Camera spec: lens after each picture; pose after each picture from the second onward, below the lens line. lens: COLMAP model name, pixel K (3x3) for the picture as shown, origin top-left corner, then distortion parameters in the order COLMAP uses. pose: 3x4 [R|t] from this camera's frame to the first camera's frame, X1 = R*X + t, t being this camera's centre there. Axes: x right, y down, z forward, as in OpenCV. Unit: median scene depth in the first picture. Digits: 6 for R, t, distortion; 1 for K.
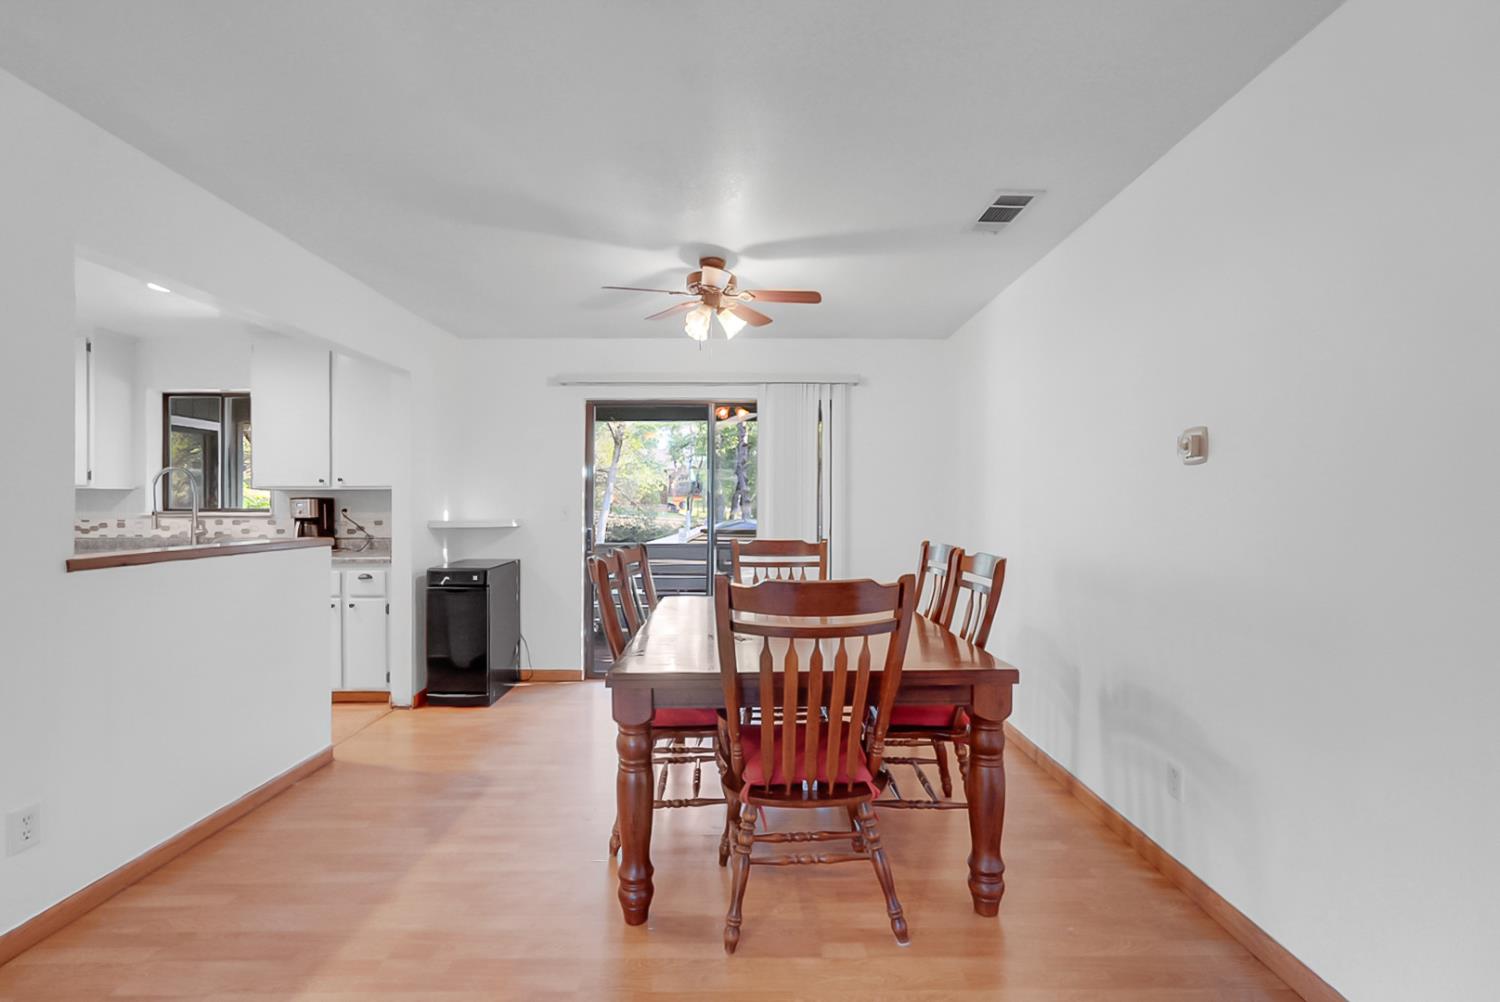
lens RADIAL K [[656.6, 0, 754.3], [0, 656.6, 502.4], [0, 0, 1]] dist [-0.002517, 0.001166]
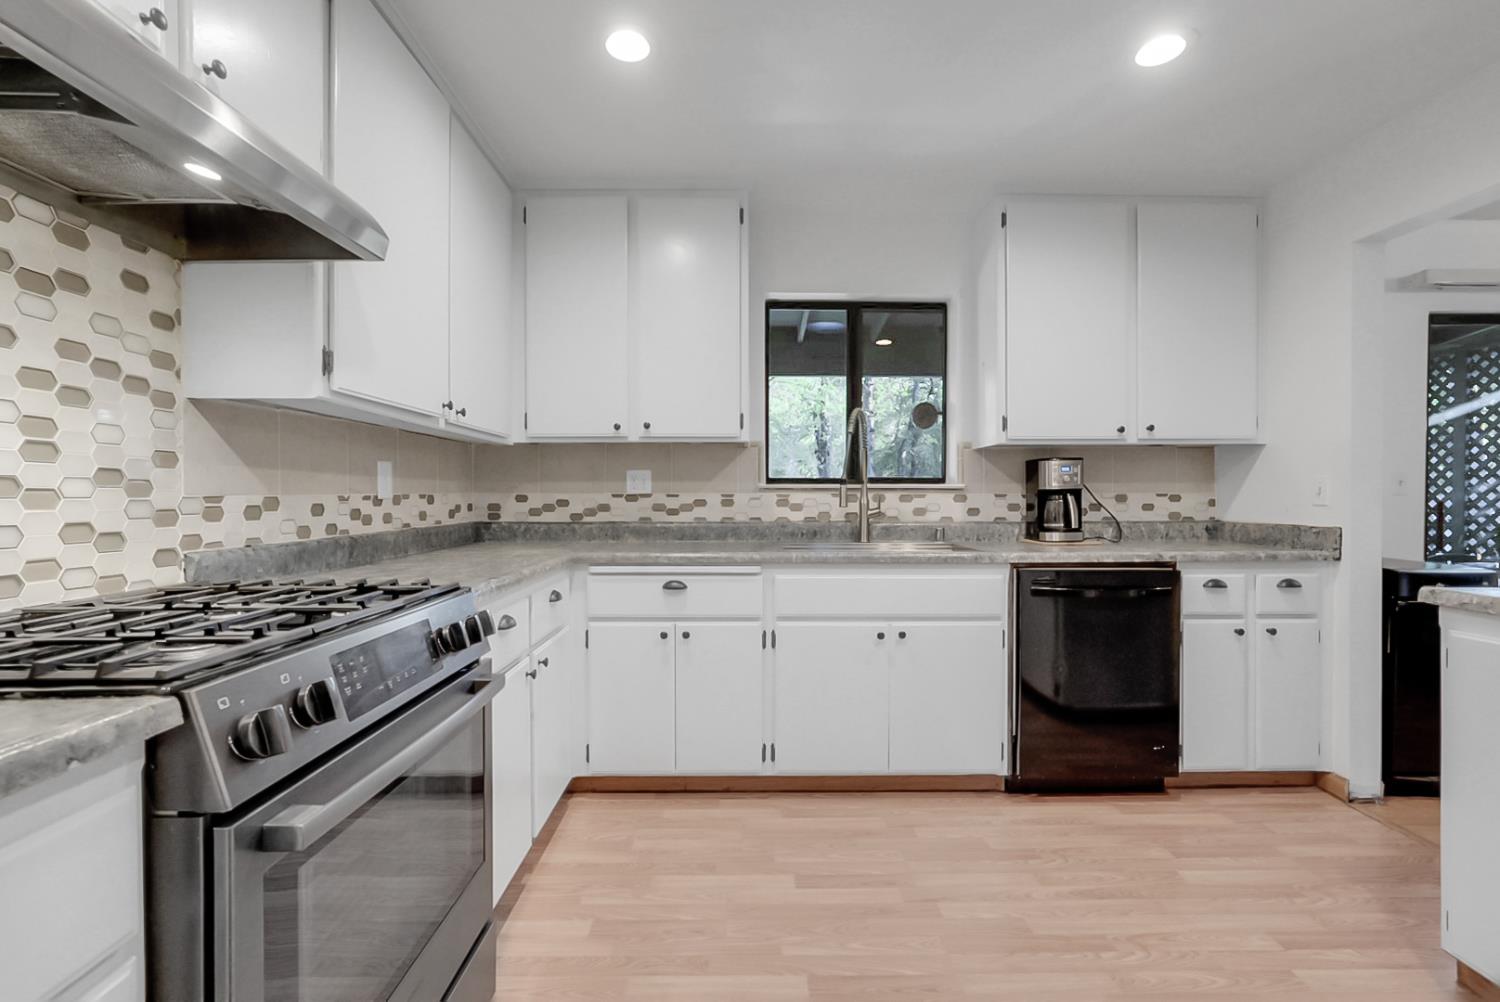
lens RADIAL K [[656.6, 0, 747.4], [0, 656.6, 500.1], [0, 0, 1]] dist [-0.002517, 0.001166]
pose [[0.999877, -0.002018, 0.015537, -0.957710], [0.001624, 0.999678, 0.025323, 0.015894], [-0.015583, -0.025294, 0.999559, 0.349534]]
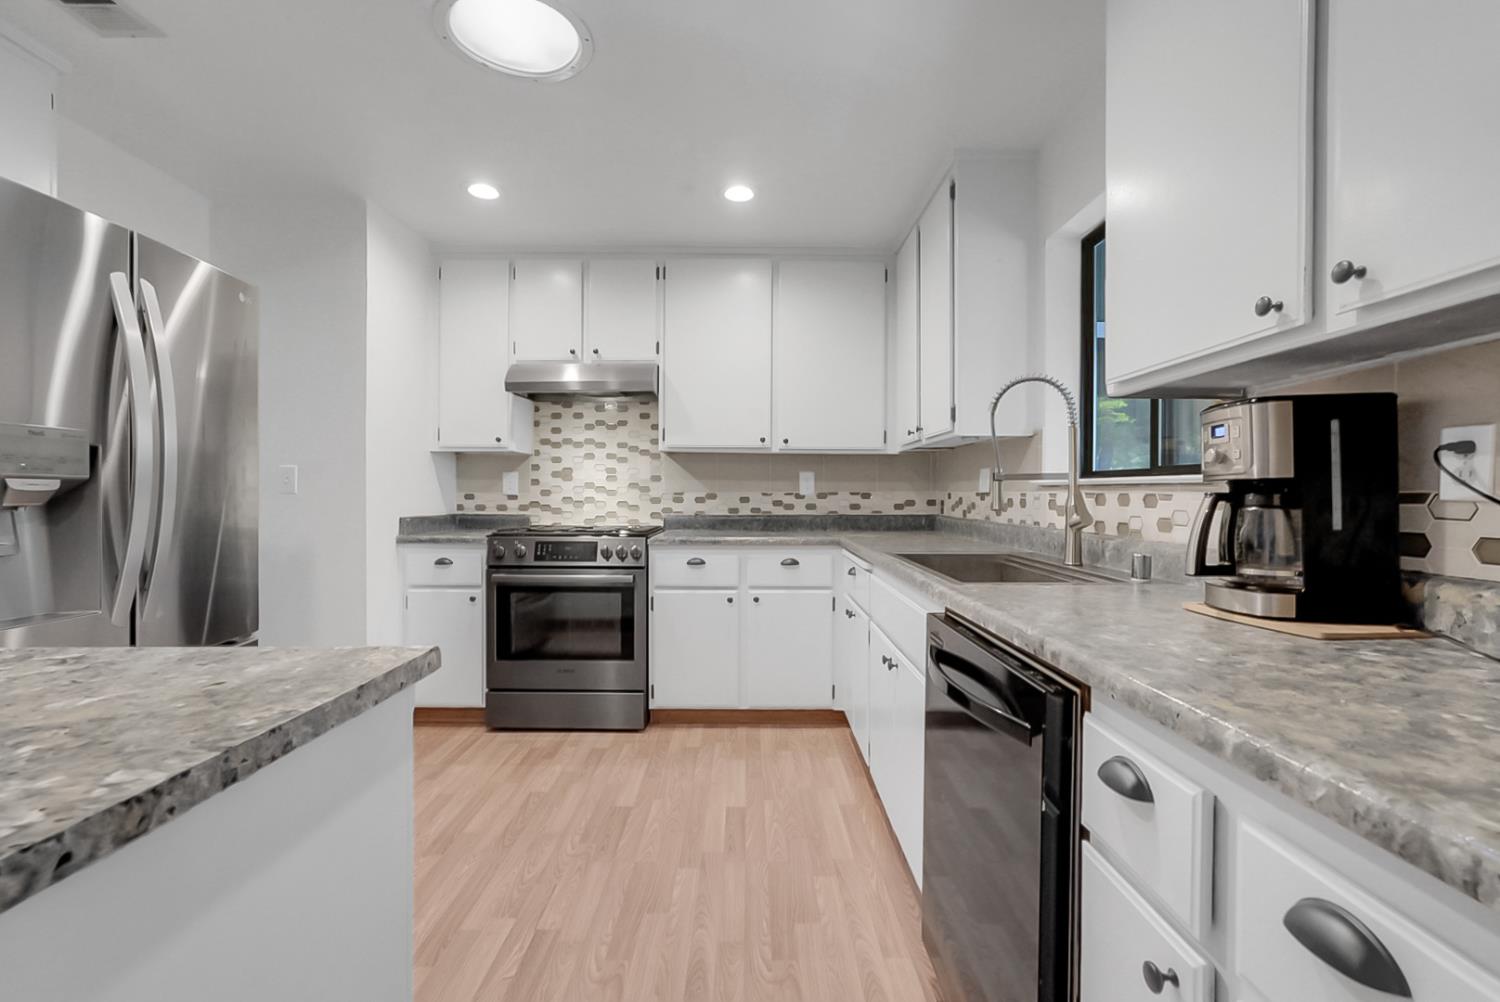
lens RADIAL K [[656.6, 0, 748.3], [0, 656.6, 498.7], [0, 0, 1]] dist [-0.002517, 0.001166]
pose [[0.000932, 0.009573, -0.999954, -0.413436], [0.015164, 0.999839, 0.009586, 0.022848], [0.999885, -0.015172, 0.000787, 0.769348]]
